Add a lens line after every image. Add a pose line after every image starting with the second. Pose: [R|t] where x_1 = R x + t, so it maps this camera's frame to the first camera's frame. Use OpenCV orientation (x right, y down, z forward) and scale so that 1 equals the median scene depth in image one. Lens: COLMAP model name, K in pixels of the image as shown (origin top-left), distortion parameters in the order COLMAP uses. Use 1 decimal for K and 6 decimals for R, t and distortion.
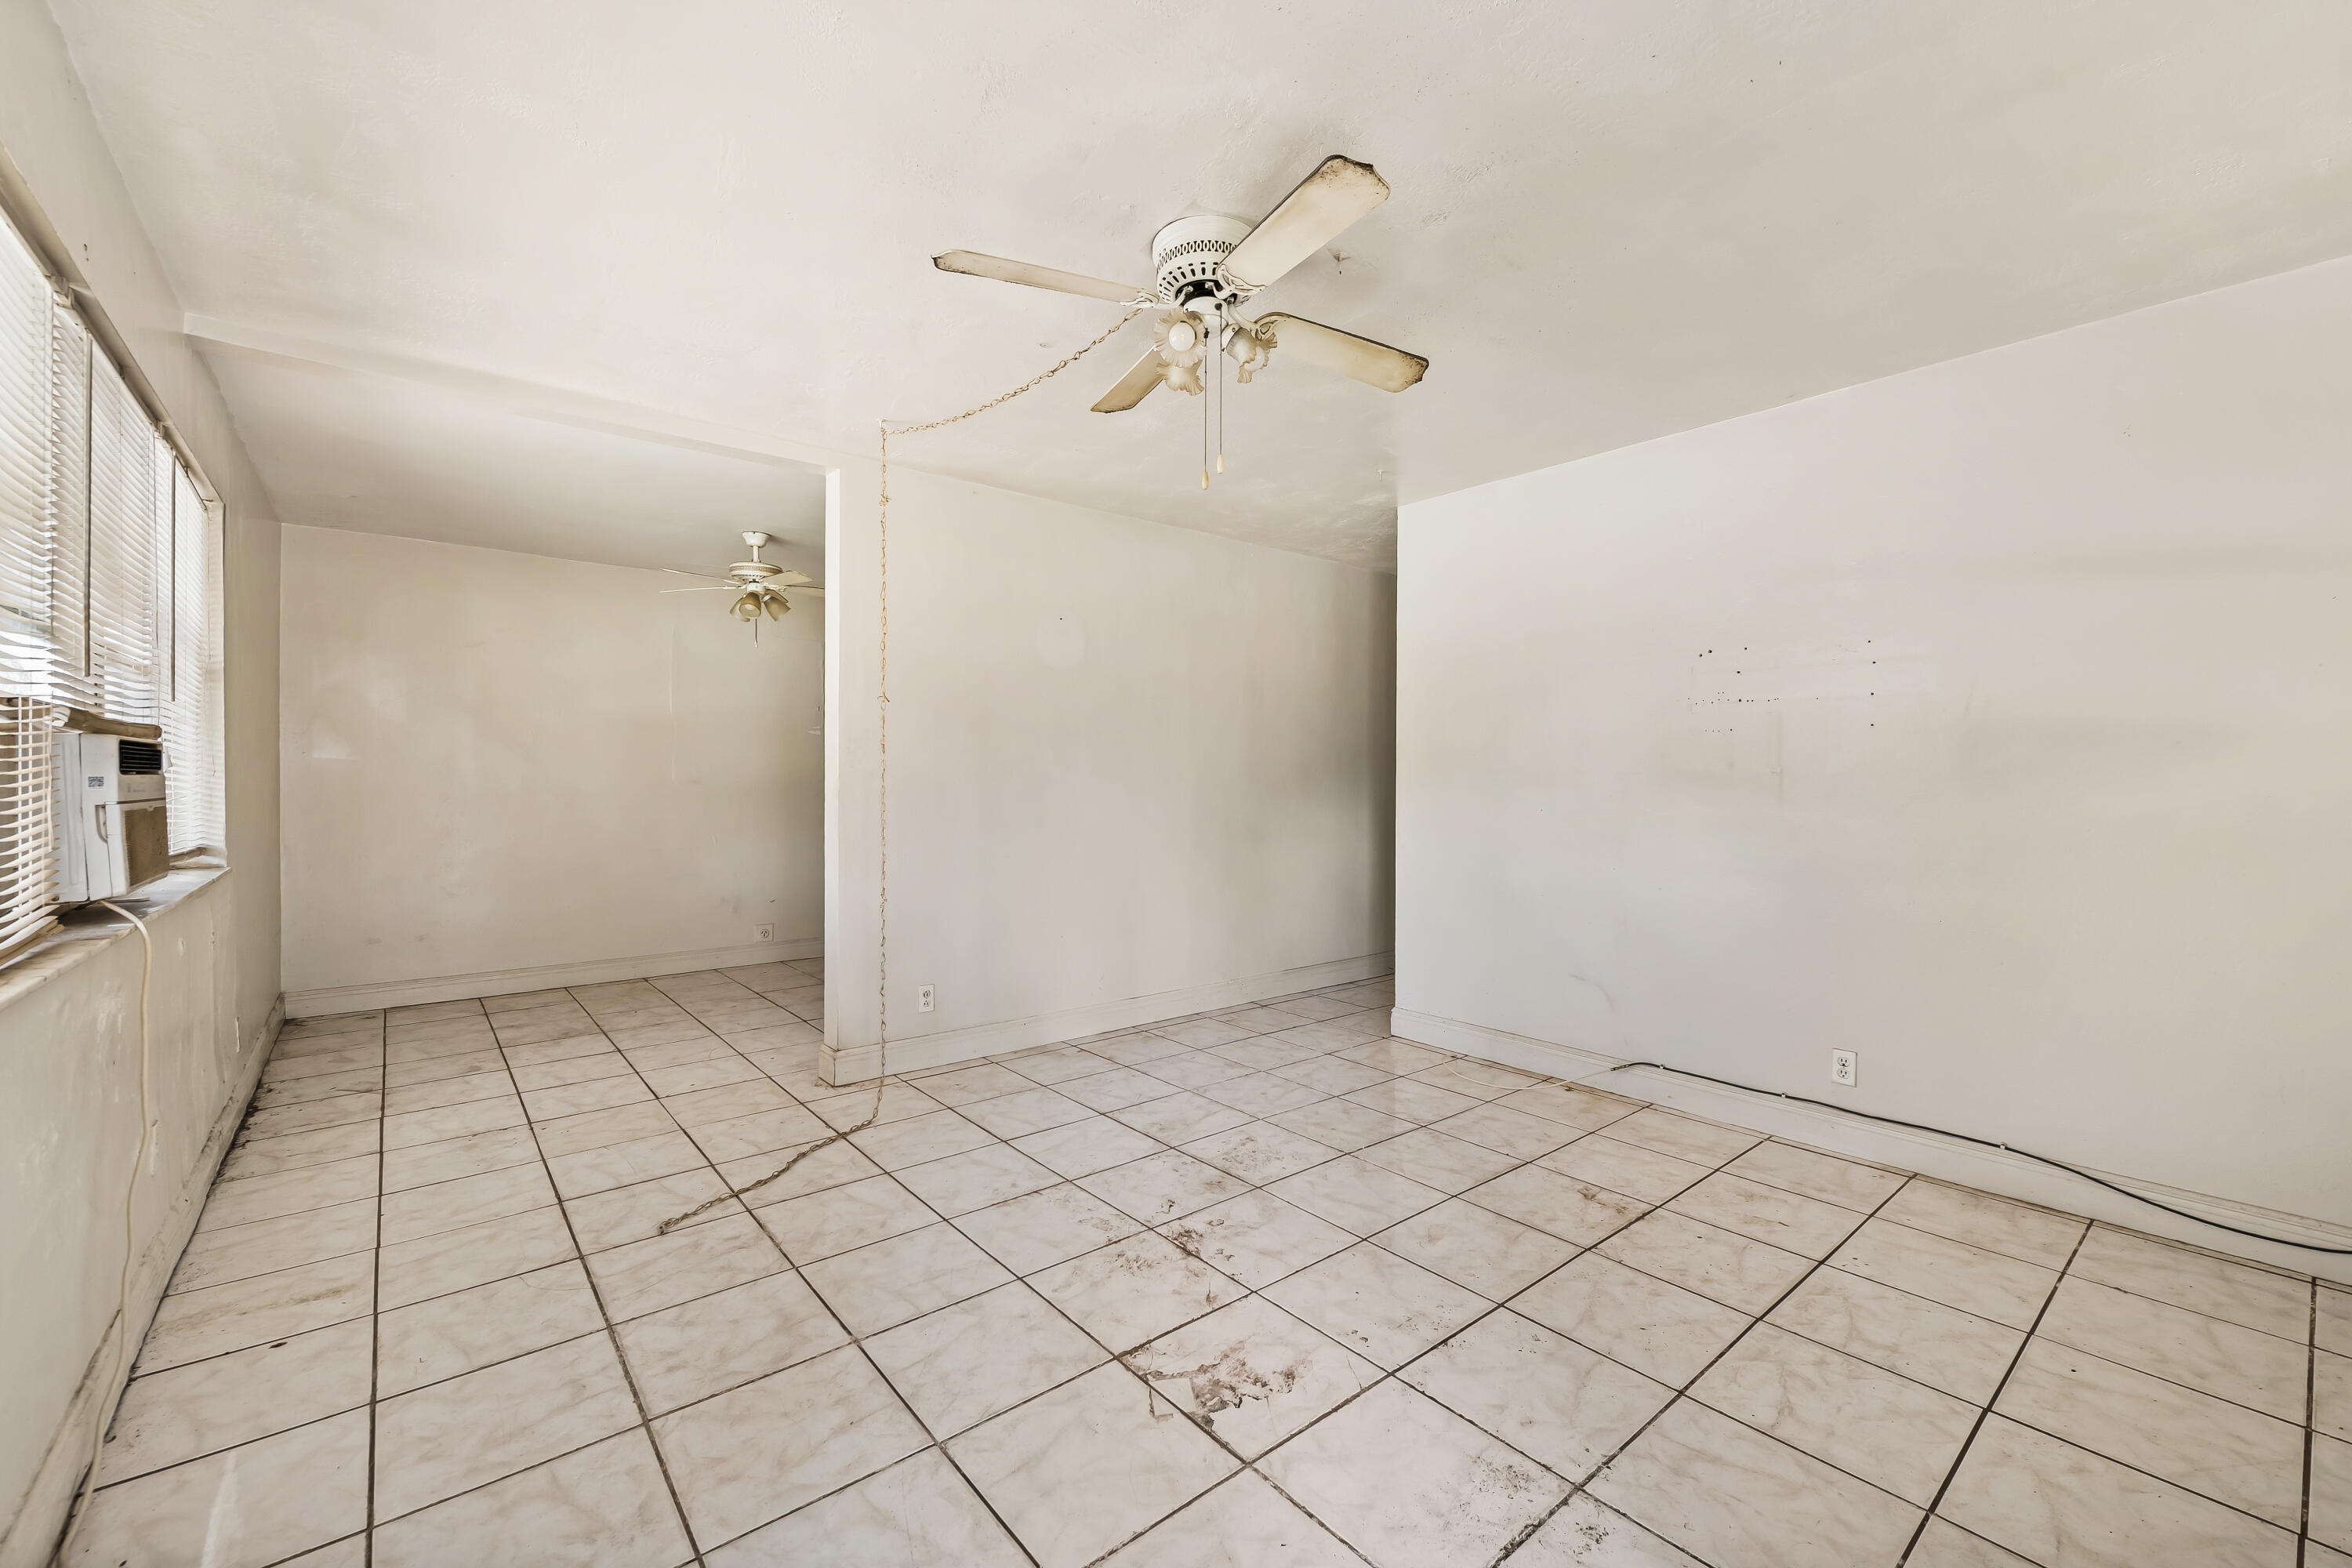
lens RADIAL K [[947.6, 0, 1174.3], [0, 947.6, 771.8], [0, 0, 1]] dist [-0.000032, -0.000380]
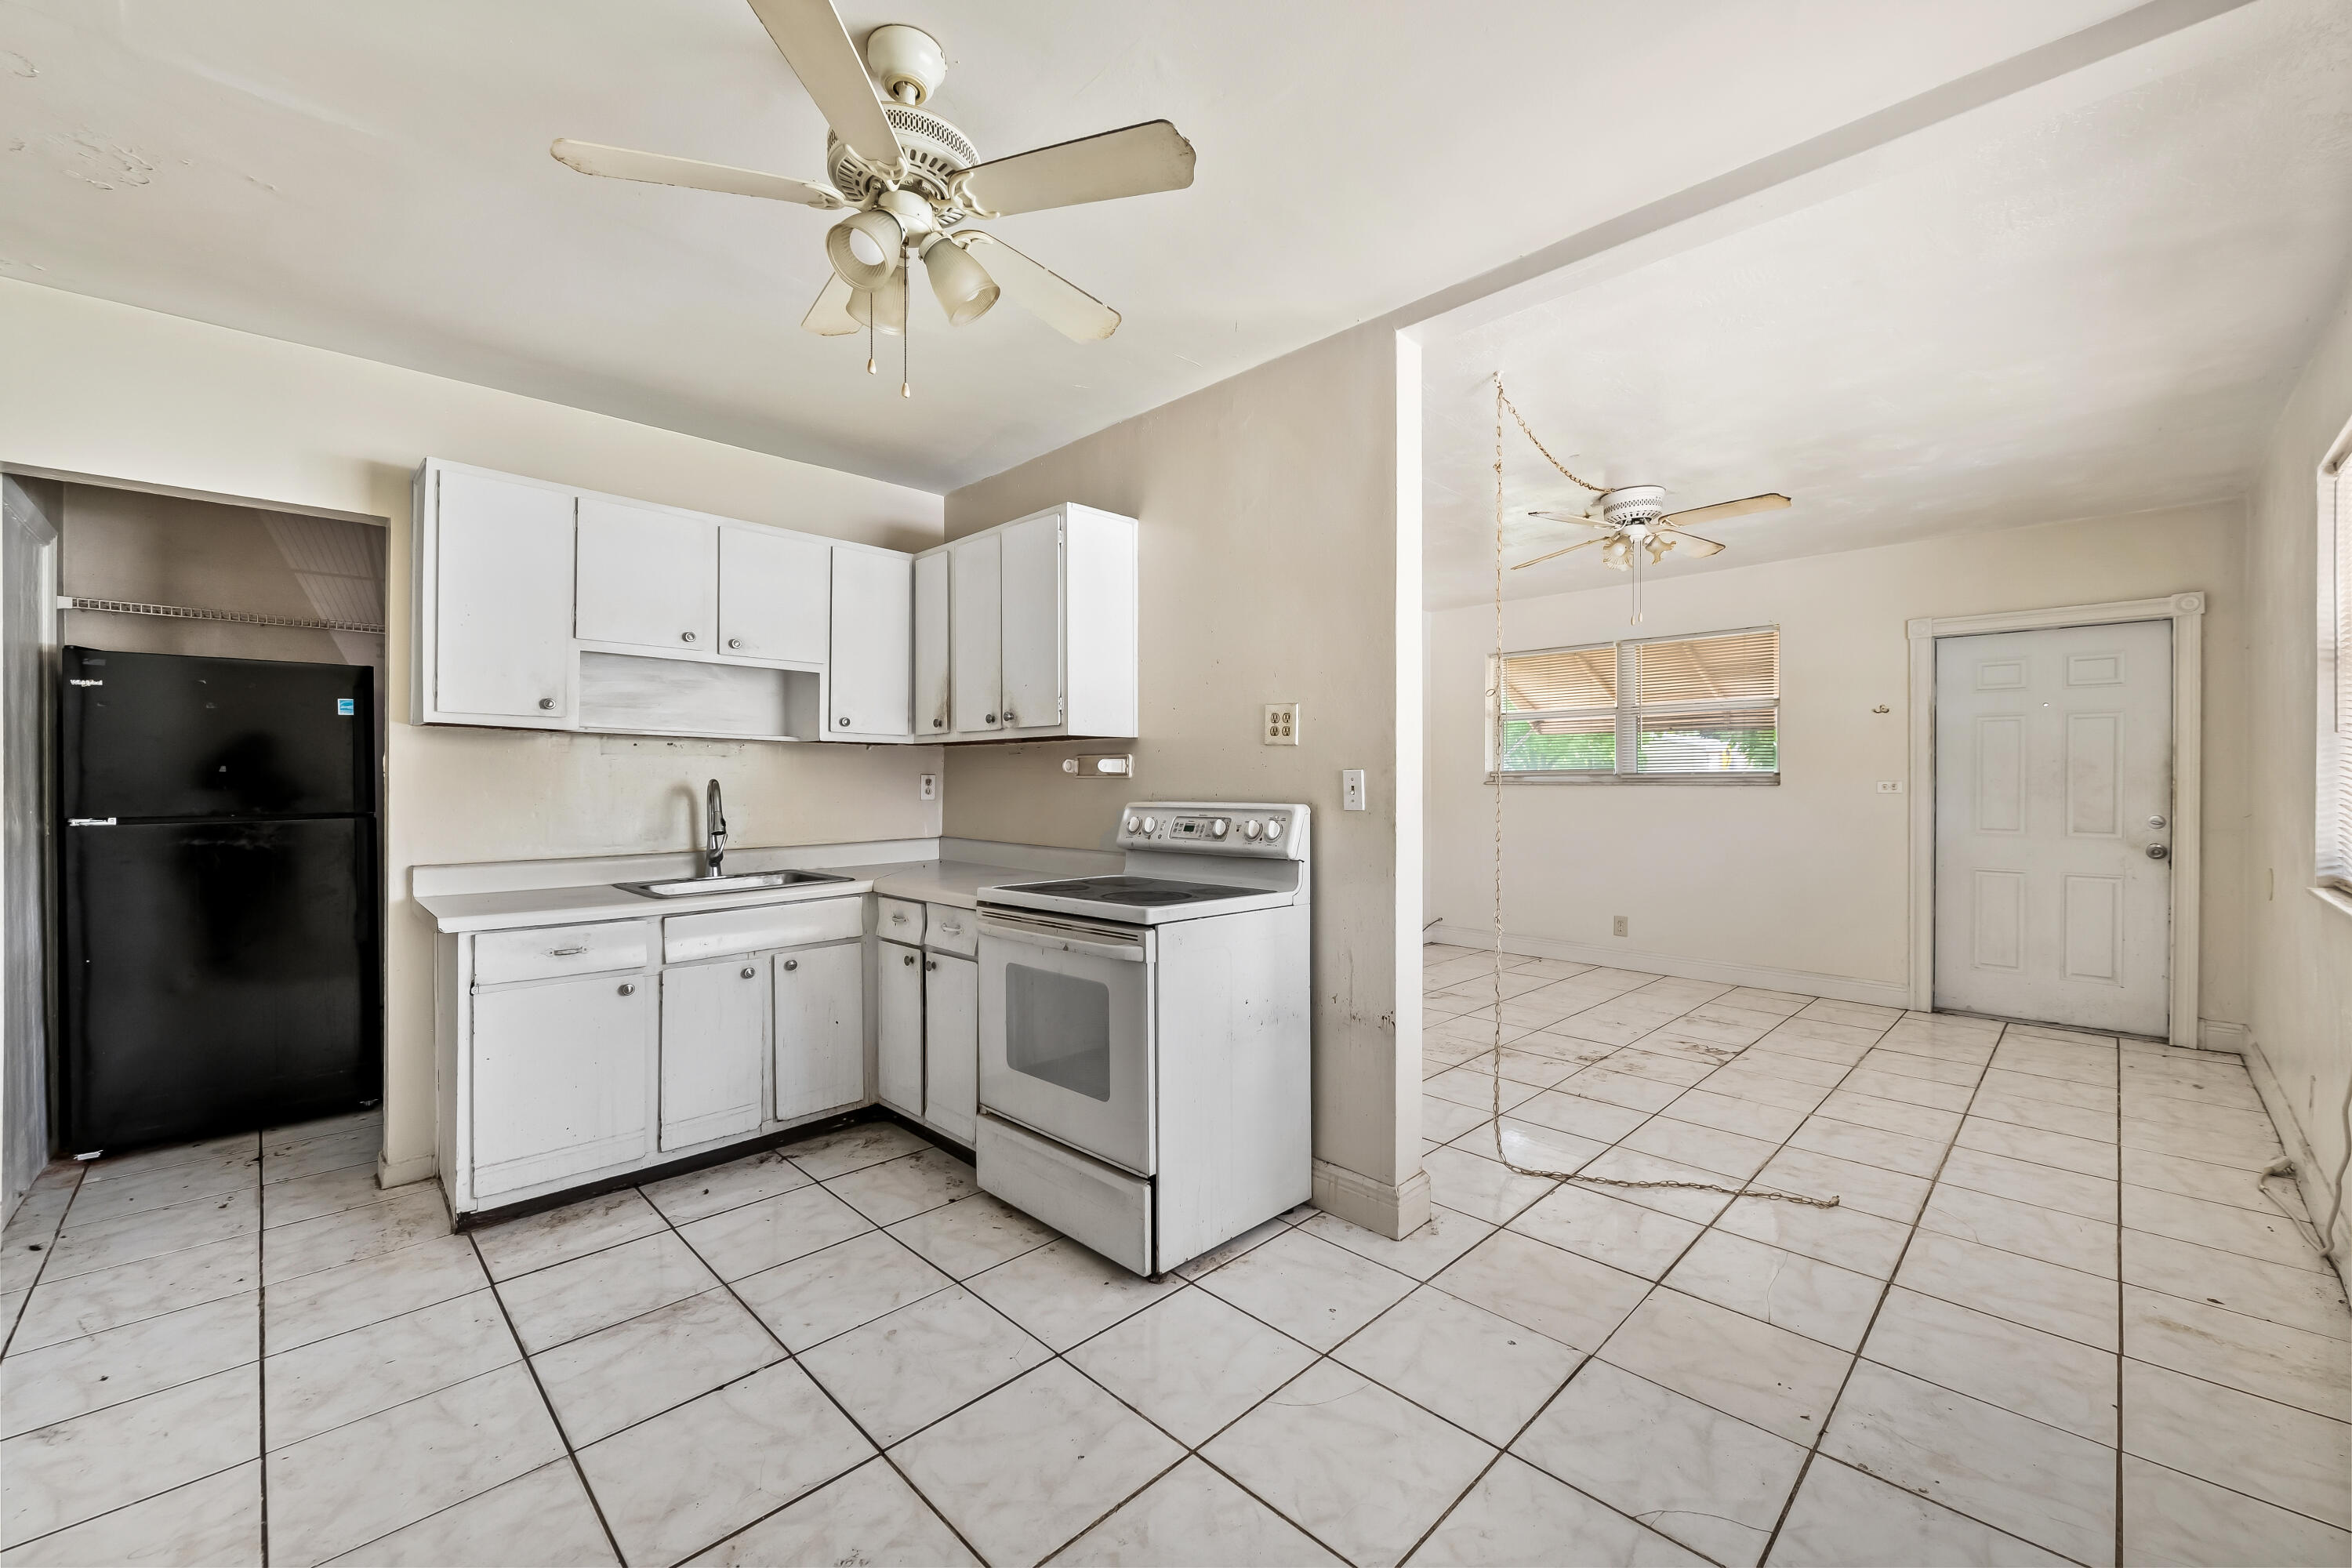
lens RADIAL K [[936.2, 0, 1190.0], [0, 936.2, 780.2], [0, 0, 1]] dist [0.000656, -0.000764]
pose [[-0.101478, -0.003387, 0.994832, -1.586026], [-0.005862, 0.999979, 0.002806, 0.004598], [-0.994821, -0.005547, -0.101495, 1.914102]]
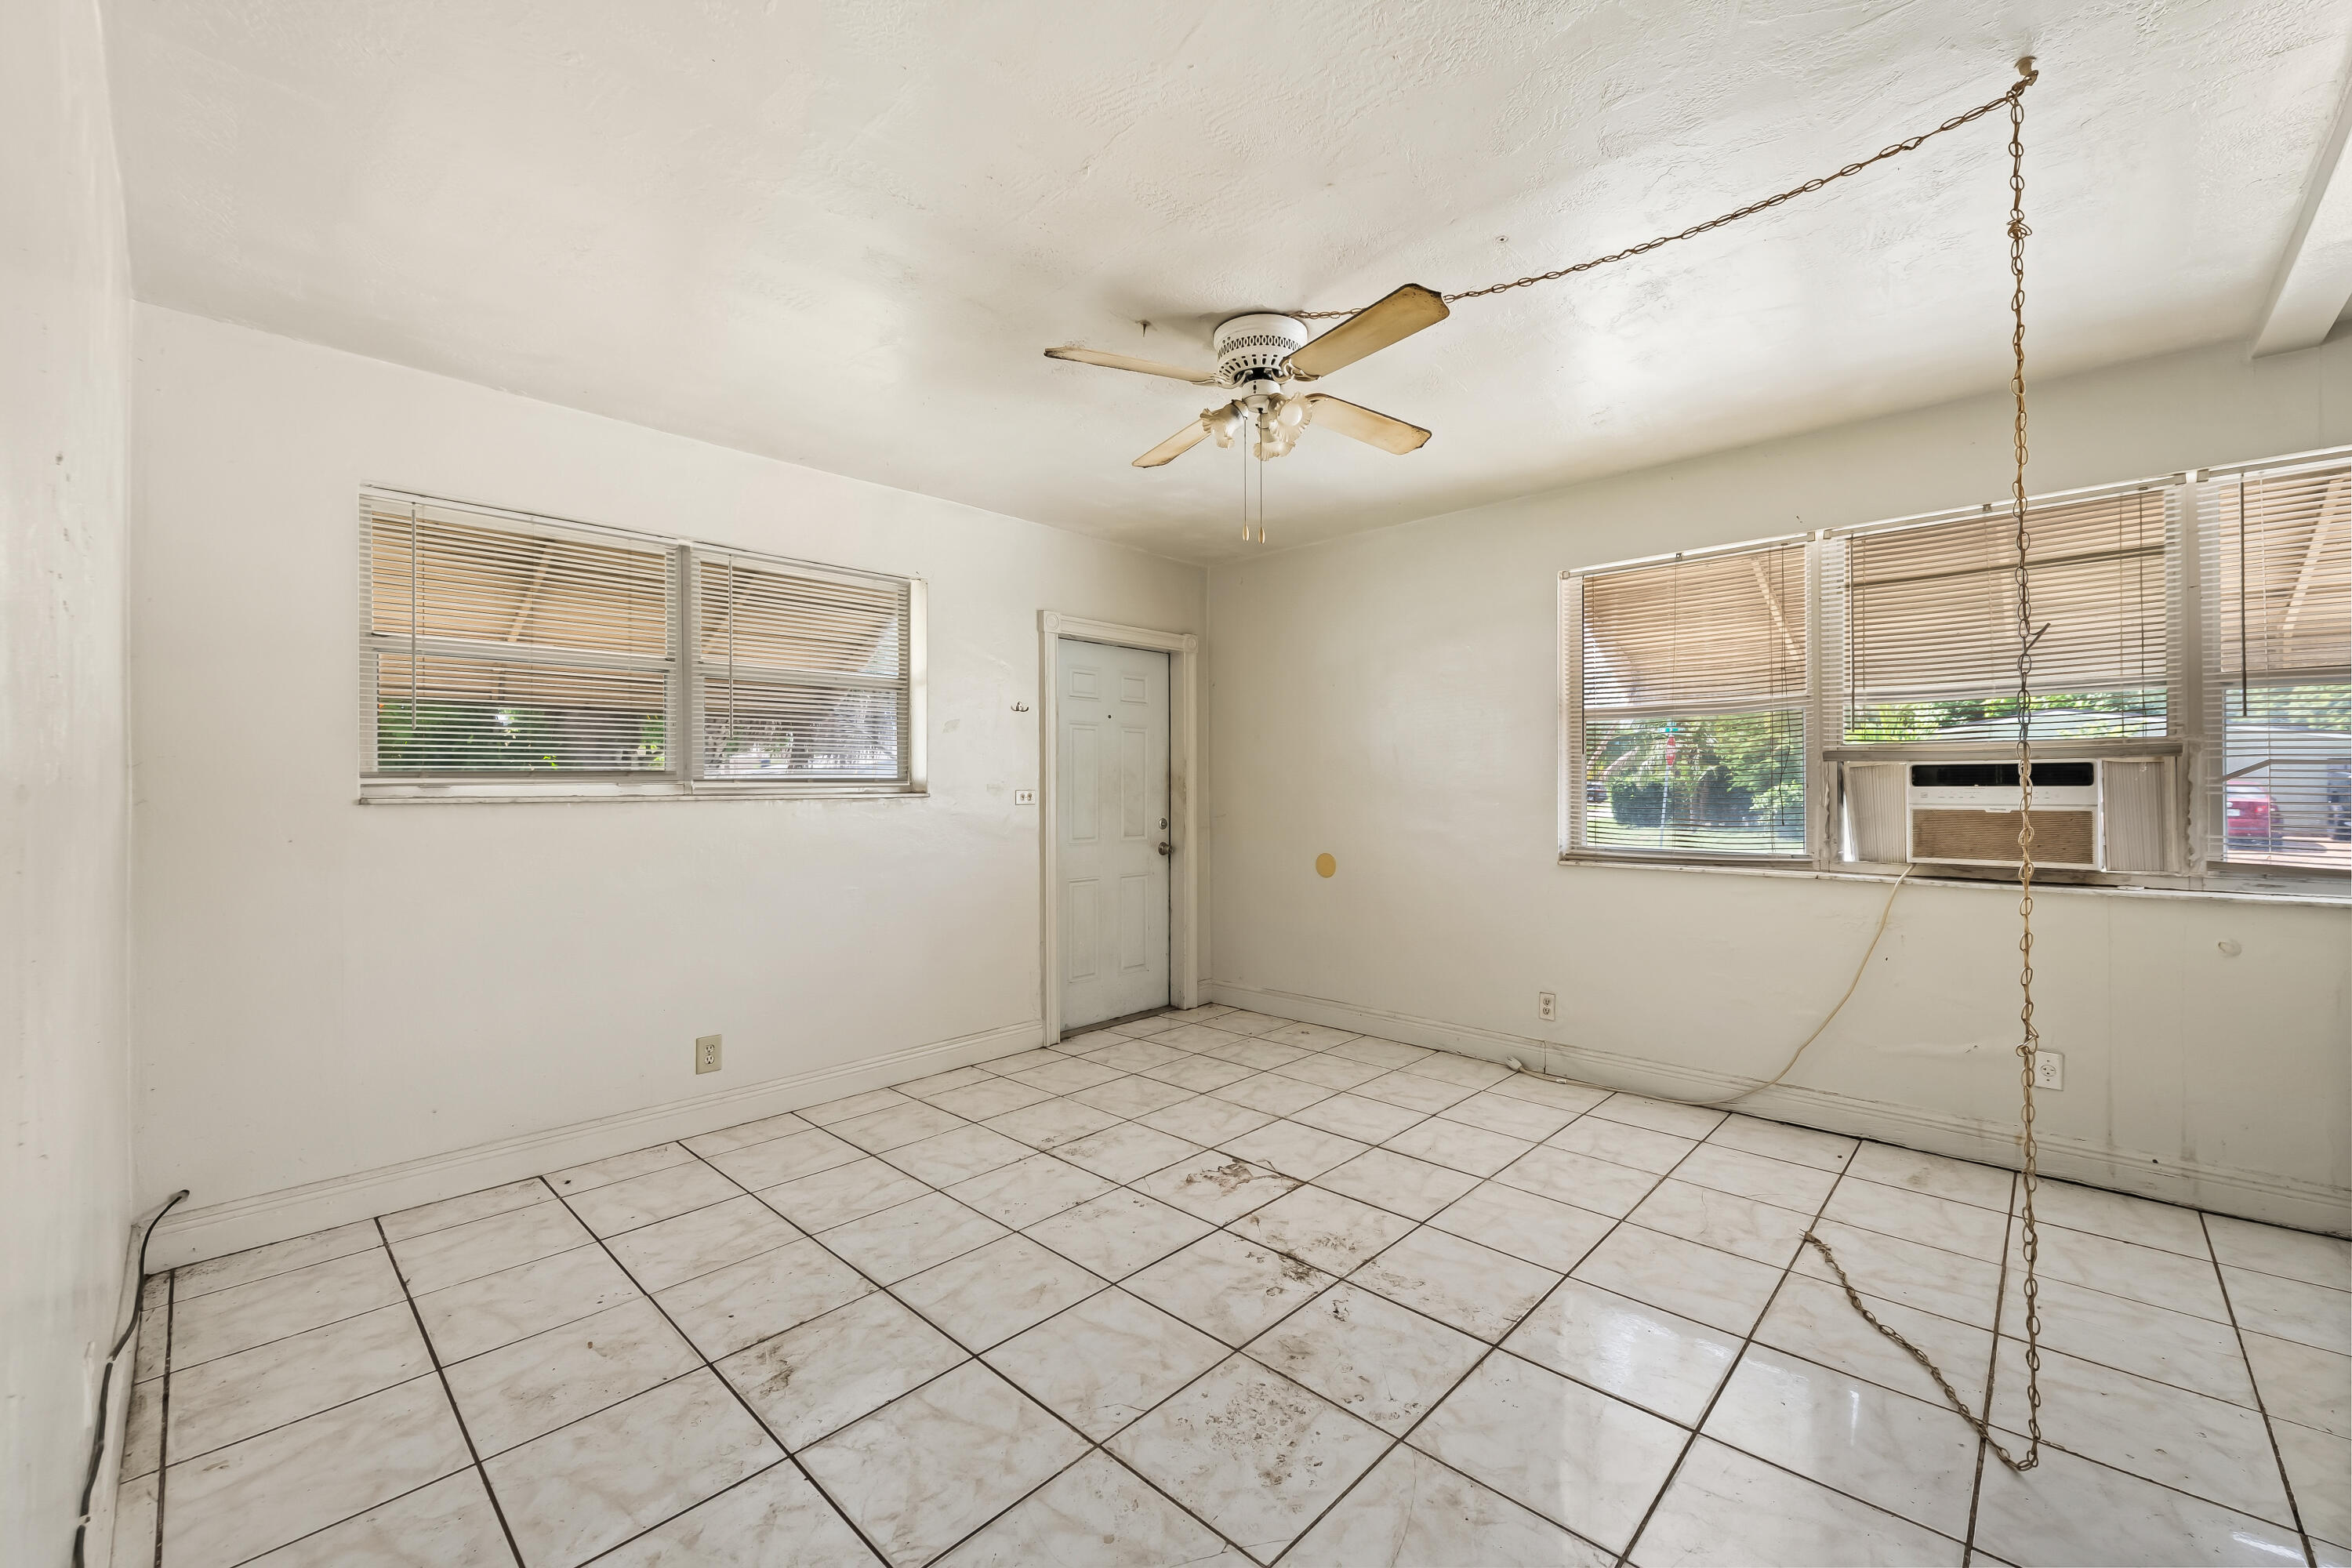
lens RADIAL K [[936.2, 0, 1190.0], [0, 936.2, 780.2], [0, 0, 1]] dist [0.000656, -0.000764]
pose [[-0.990946, 0.001954, -0.134248, 0.255793], [0.003370, 0.999941, -0.010323, 0.003974], [0.134219, -0.010682, -0.990894, 1.985454]]
